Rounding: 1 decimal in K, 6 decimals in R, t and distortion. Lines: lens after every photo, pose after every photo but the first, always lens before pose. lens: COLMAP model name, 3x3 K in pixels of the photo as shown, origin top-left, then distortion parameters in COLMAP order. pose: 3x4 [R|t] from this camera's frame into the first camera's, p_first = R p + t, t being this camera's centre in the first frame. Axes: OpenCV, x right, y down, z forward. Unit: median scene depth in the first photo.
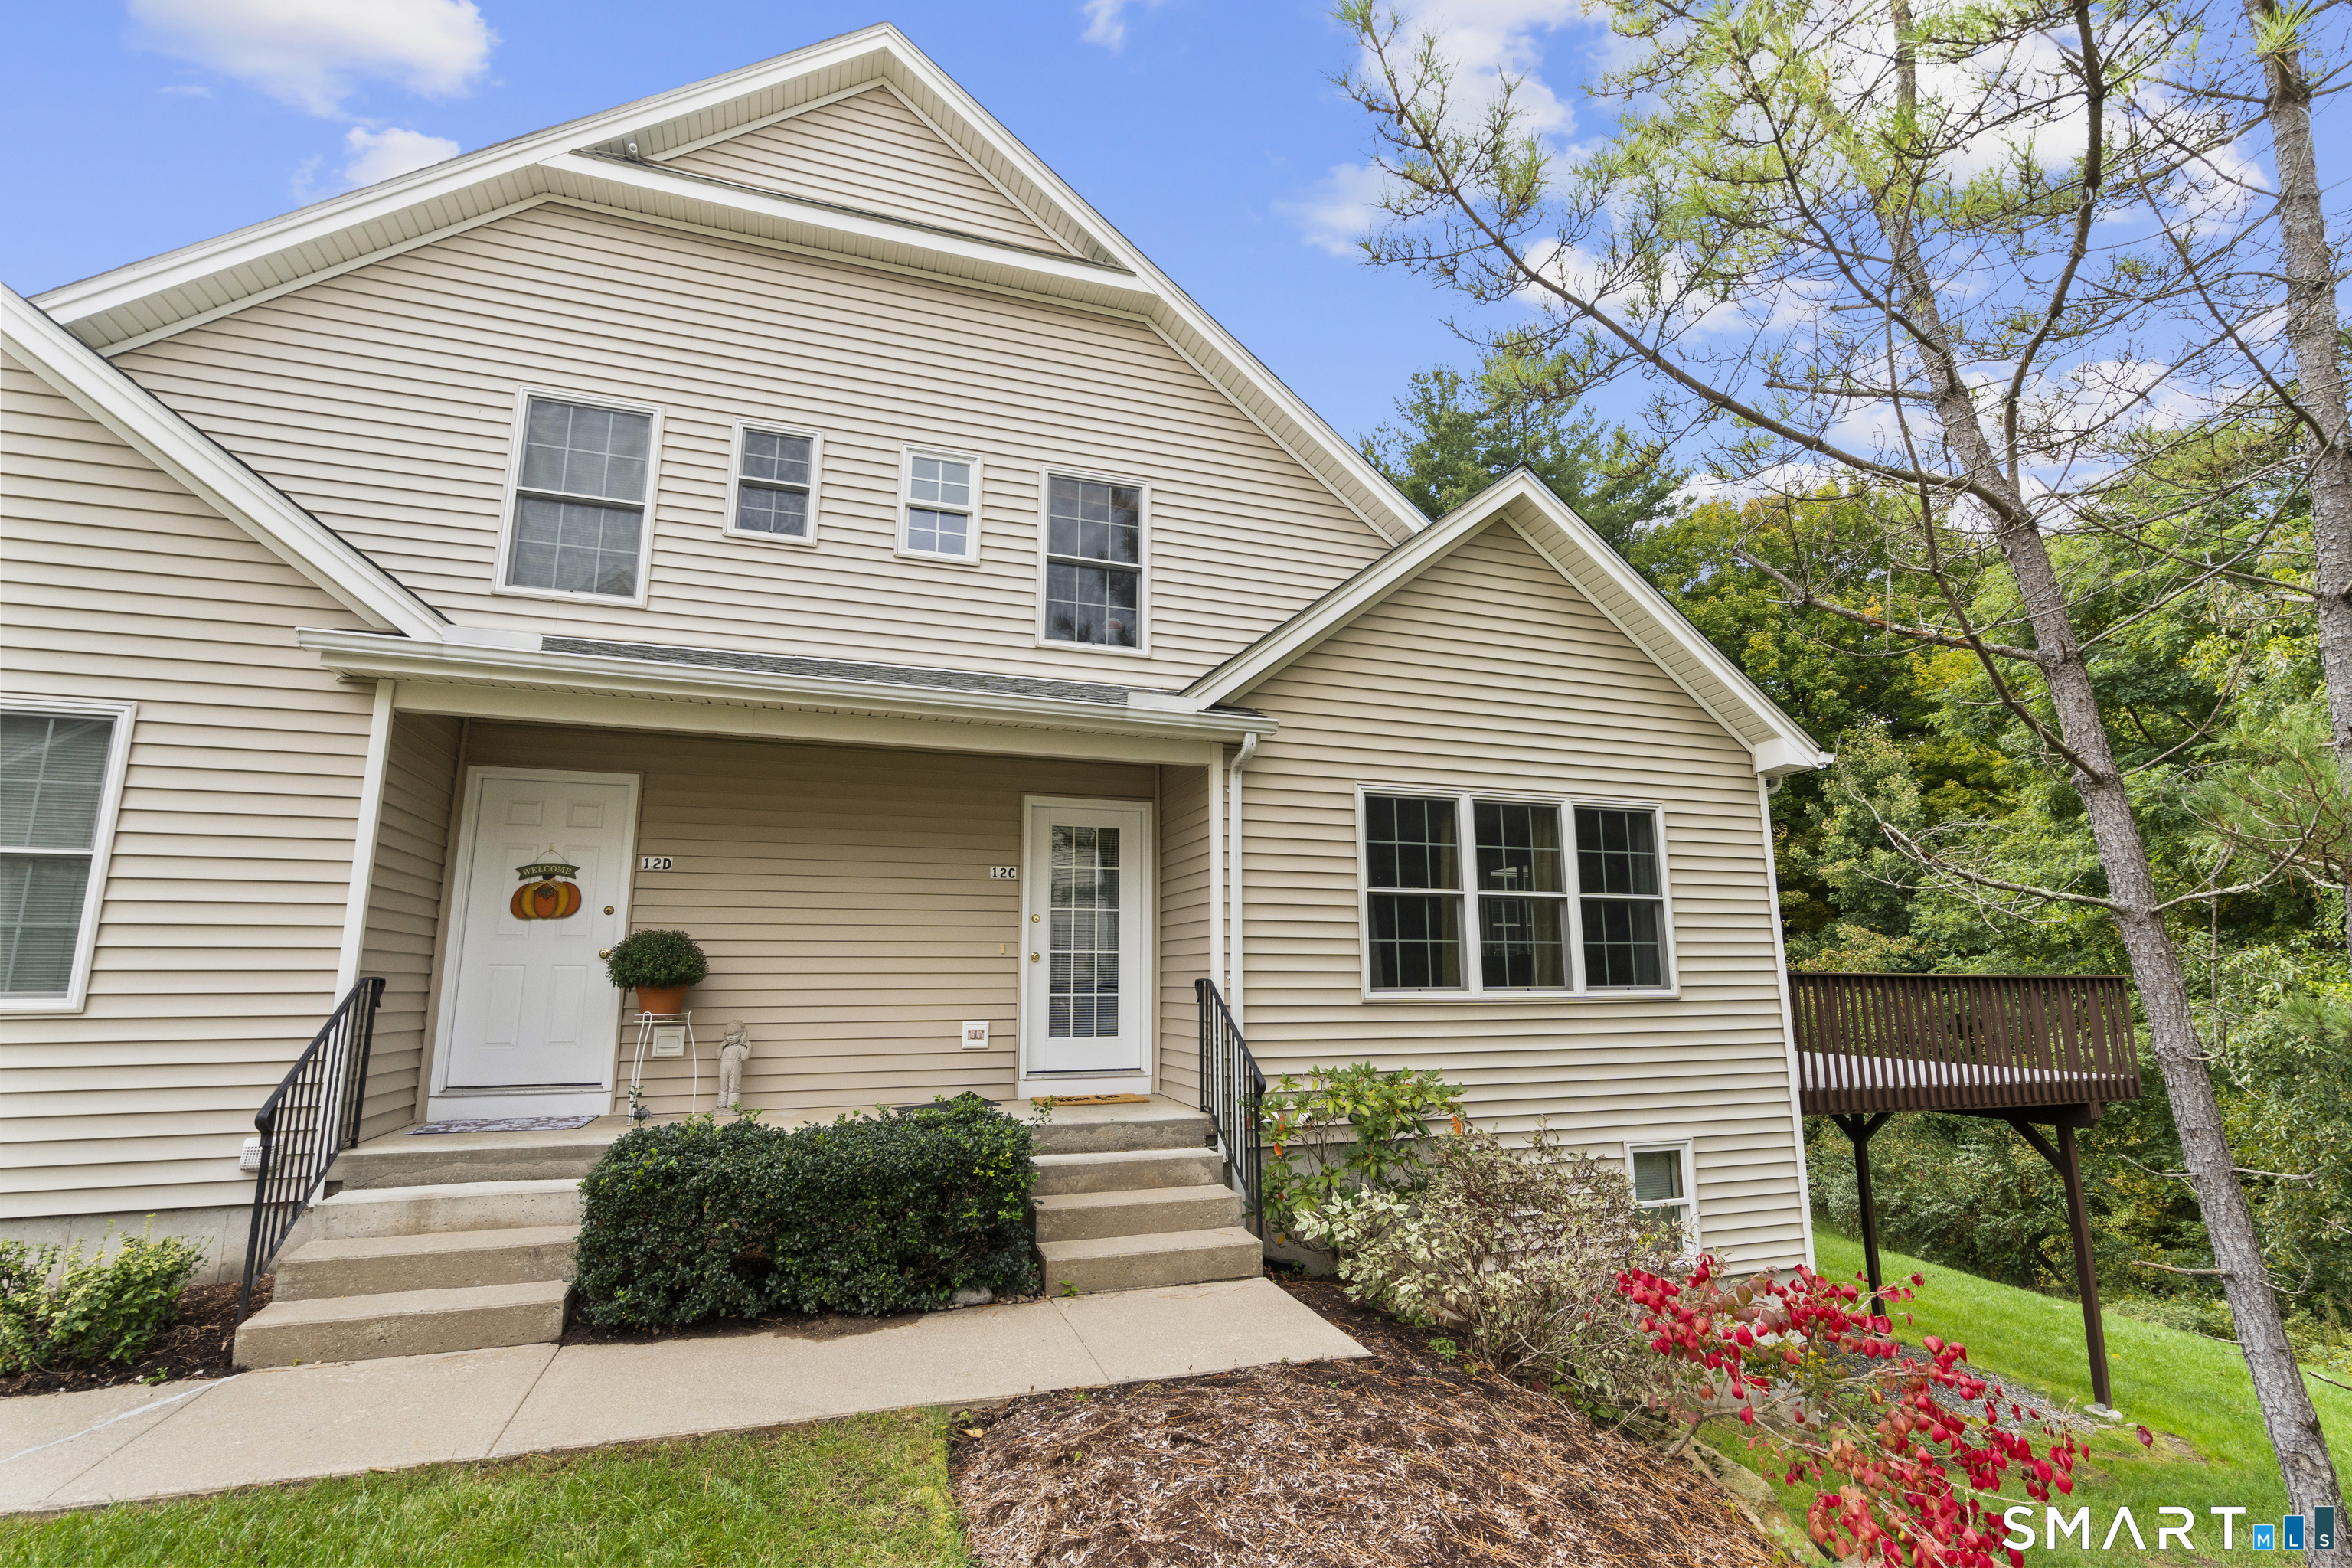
lens RADIAL K [[1056.7, 0, 1177.6], [0, 1056.7, 787.0], [0, 0, 1]] dist [-0.003053, 0.001624]
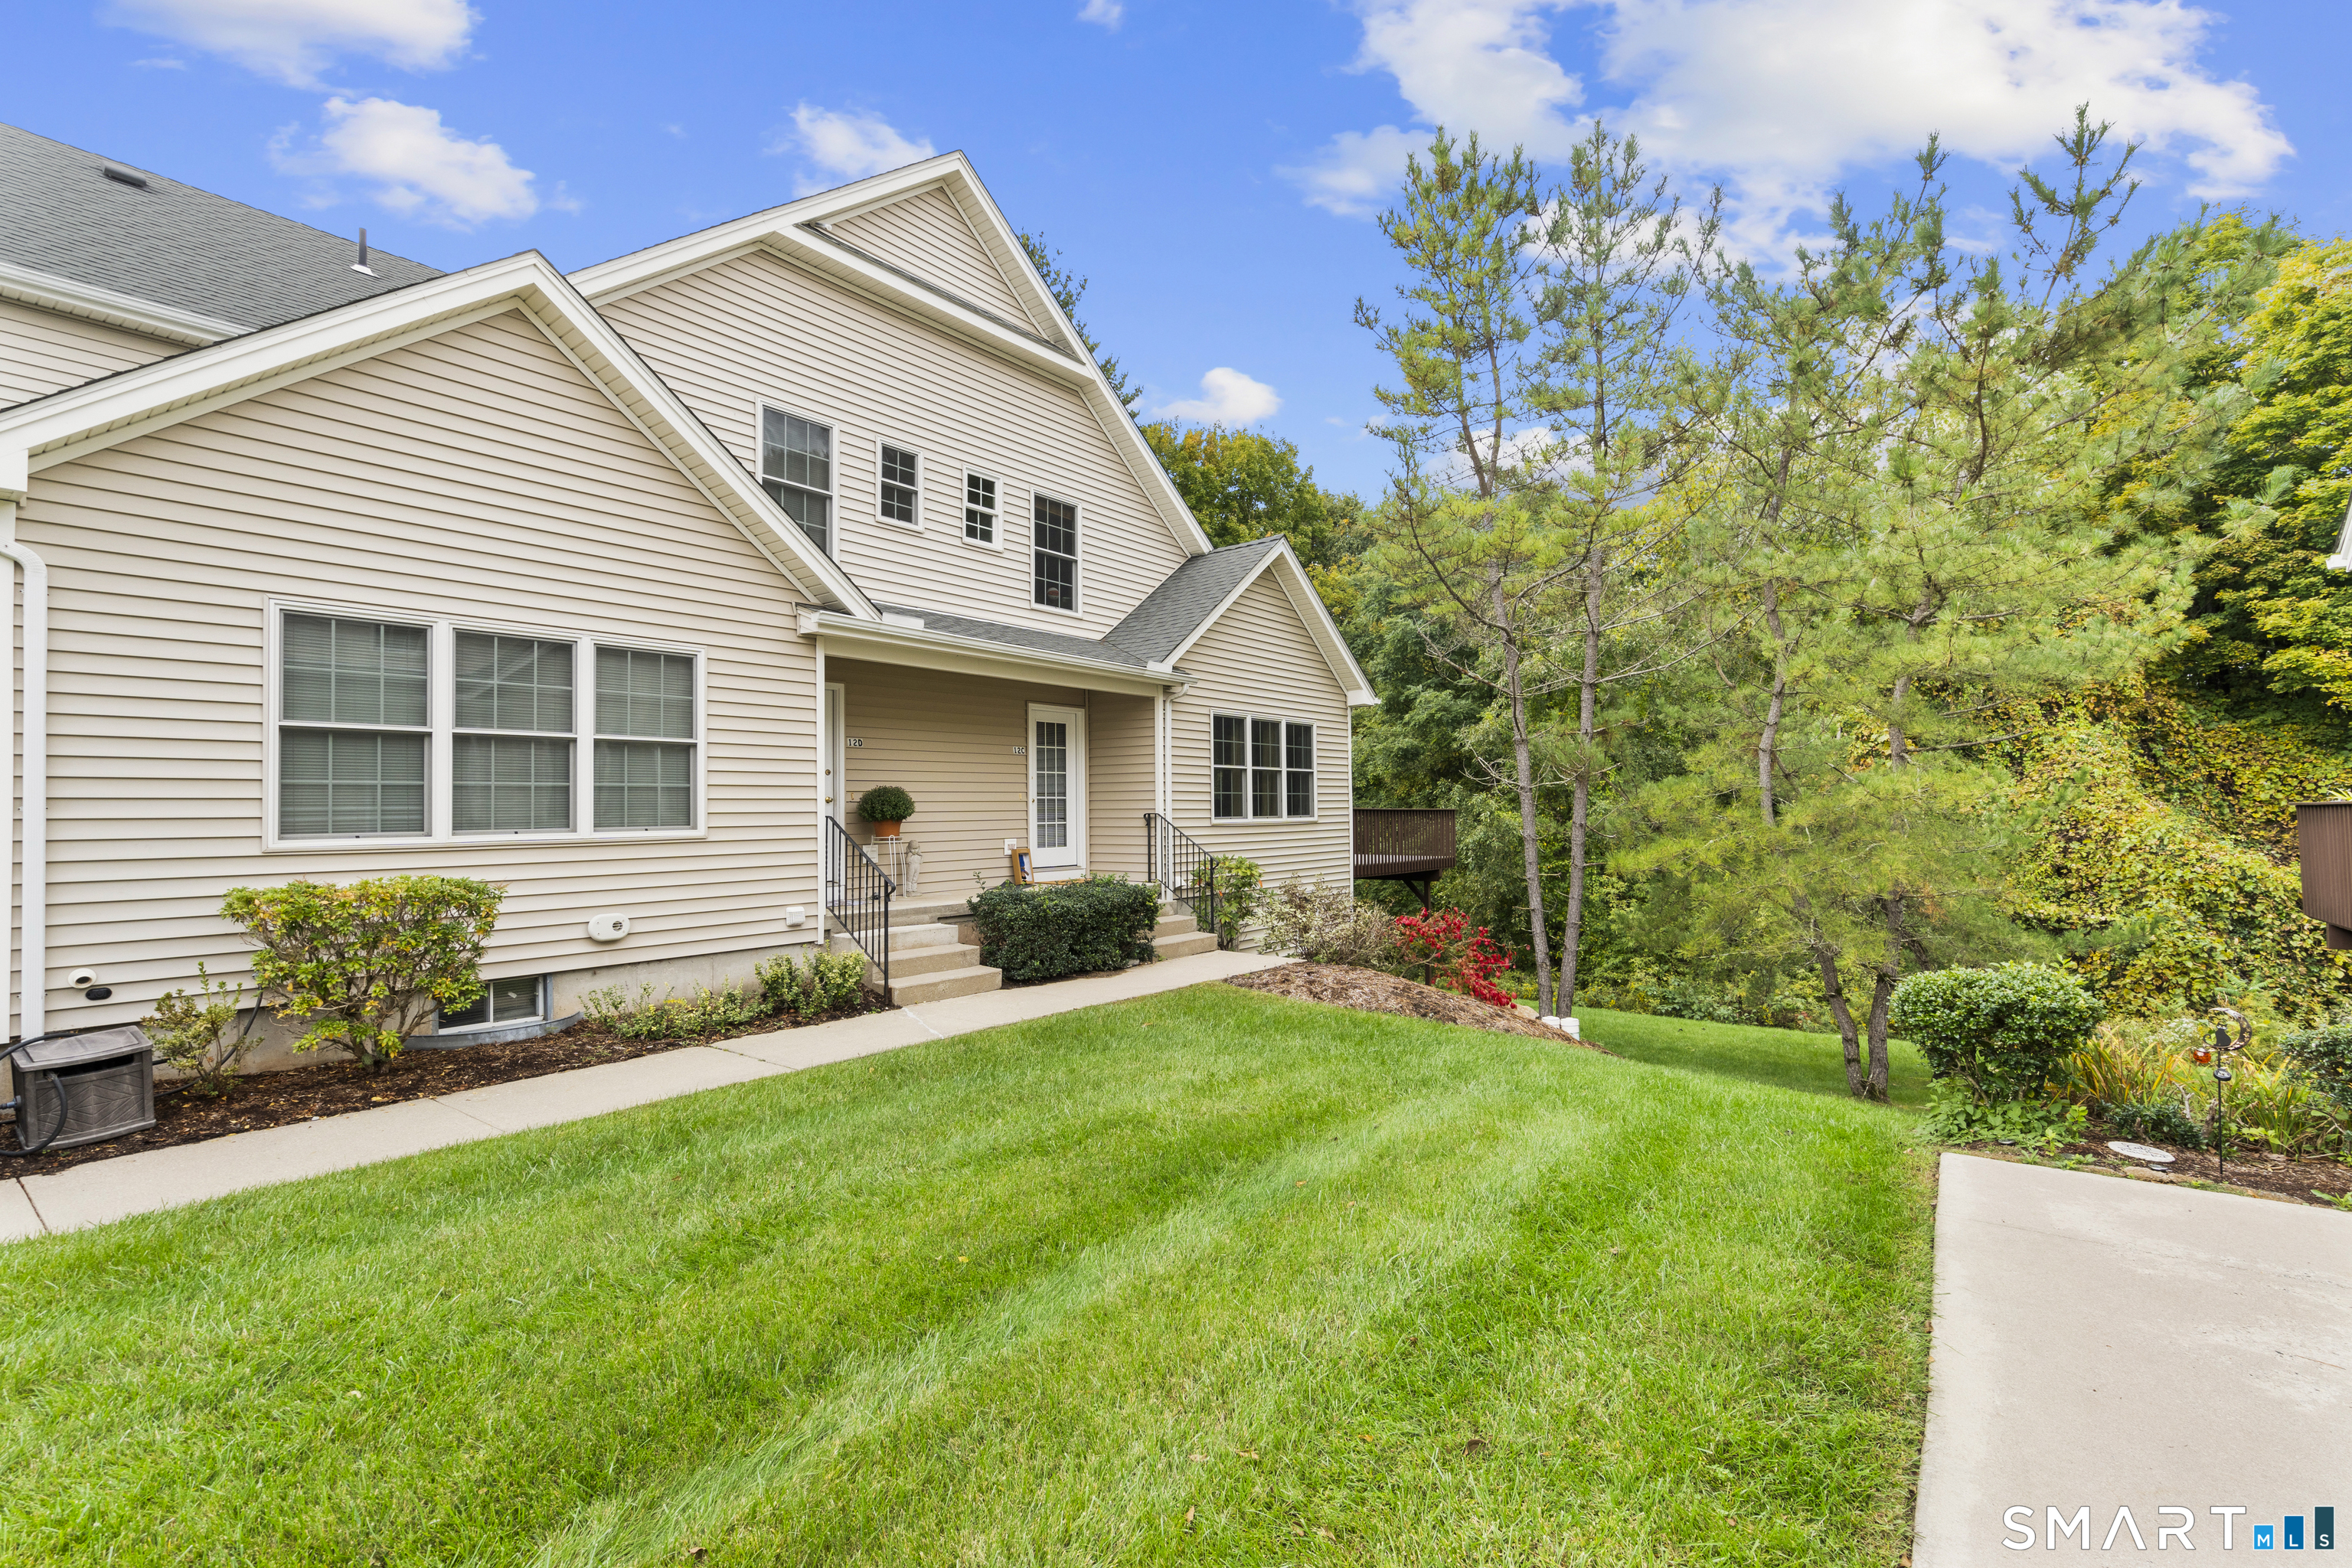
lens RADIAL K [[1056.7, 0, 1174.9], [0, 1056.7, 787.3], [0, 0, 1]] dist [-0.003053, 0.001624]
pose [[0.835392, 0.006066, 0.549621, -0.867910], [-0.090814, 0.987720, 0.127130, -0.093226], [-0.542101, -0.156116, 0.825684, -0.495888]]
